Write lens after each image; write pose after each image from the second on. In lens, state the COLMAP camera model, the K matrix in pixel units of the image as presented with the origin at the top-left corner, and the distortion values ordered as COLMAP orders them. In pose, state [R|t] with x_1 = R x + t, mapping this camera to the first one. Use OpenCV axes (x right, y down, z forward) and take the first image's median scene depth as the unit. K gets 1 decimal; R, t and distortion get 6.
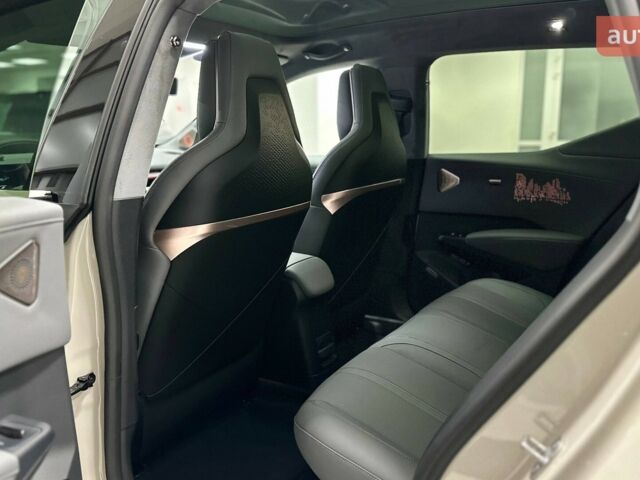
lens RADIAL K [[605.5, 0, 320.0], [0, 605.5, 240.0], [0, 0, 1]] dist [0.209637, -0.476550]
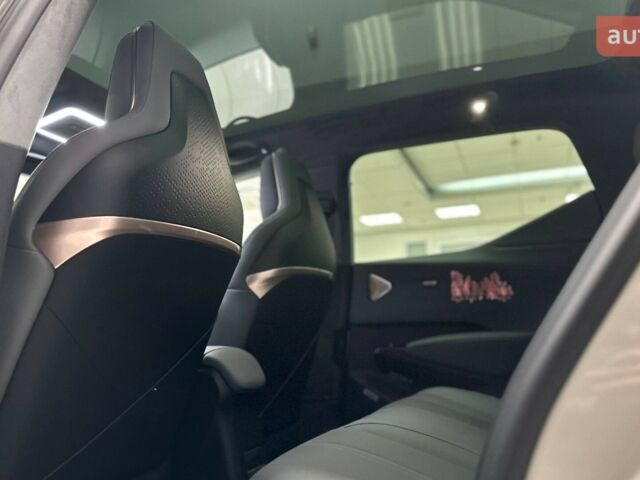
lens RADIAL K [[605.5, 0, 320.0], [0, 605.5, 240.0], [0, 0, 1]] dist [0.209637, -0.476550]
pose [[0.983280, 0.002809, 0.182079, -0.047166], [0.060876, 0.937285, -0.343208, 0.161317], [-0.171624, 0.348554, 0.921442, 0.178298]]
